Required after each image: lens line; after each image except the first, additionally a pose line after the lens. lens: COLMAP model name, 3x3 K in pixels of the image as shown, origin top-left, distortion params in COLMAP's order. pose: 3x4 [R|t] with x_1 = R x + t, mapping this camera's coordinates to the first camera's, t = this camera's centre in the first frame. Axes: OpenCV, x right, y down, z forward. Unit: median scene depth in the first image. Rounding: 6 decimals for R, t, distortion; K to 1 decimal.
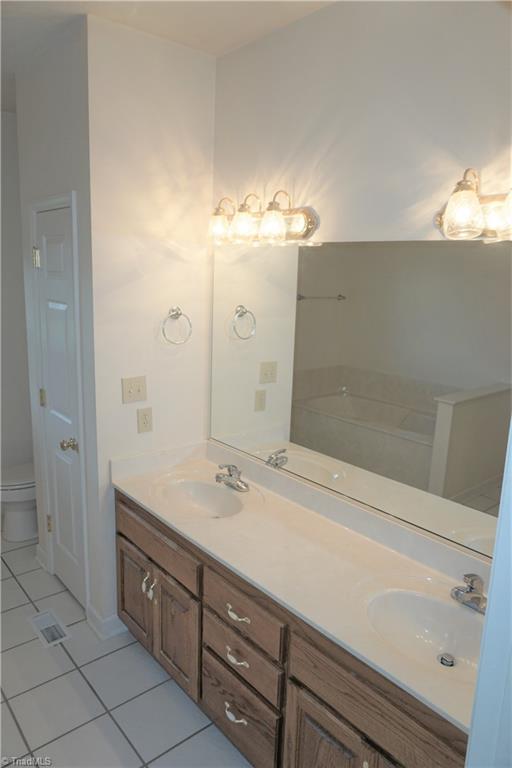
lens RADIAL K [[536.1, 0, 257.4], [0, 536.1, 394.3], [0, 0, 1]] dist [-0.006650, -0.000294]
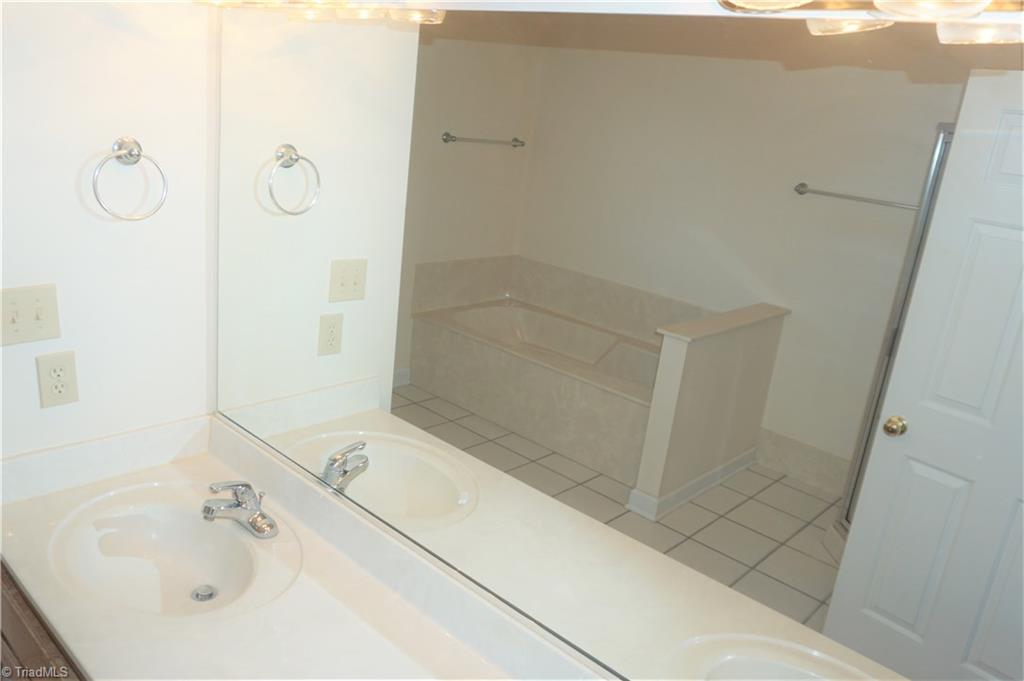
lens RADIAL K [[774.6, 0, 512.0], [0, 774.6, 340.5], [0, 0, 1]] dist [-0.000728, 0.001595]
pose [[0.990037, 0.030410, 0.137487, 0.080506], [-0.040692, 0.996530, 0.072604, -0.046763], [-0.134803, -0.077475, 0.987839, 0.259288]]
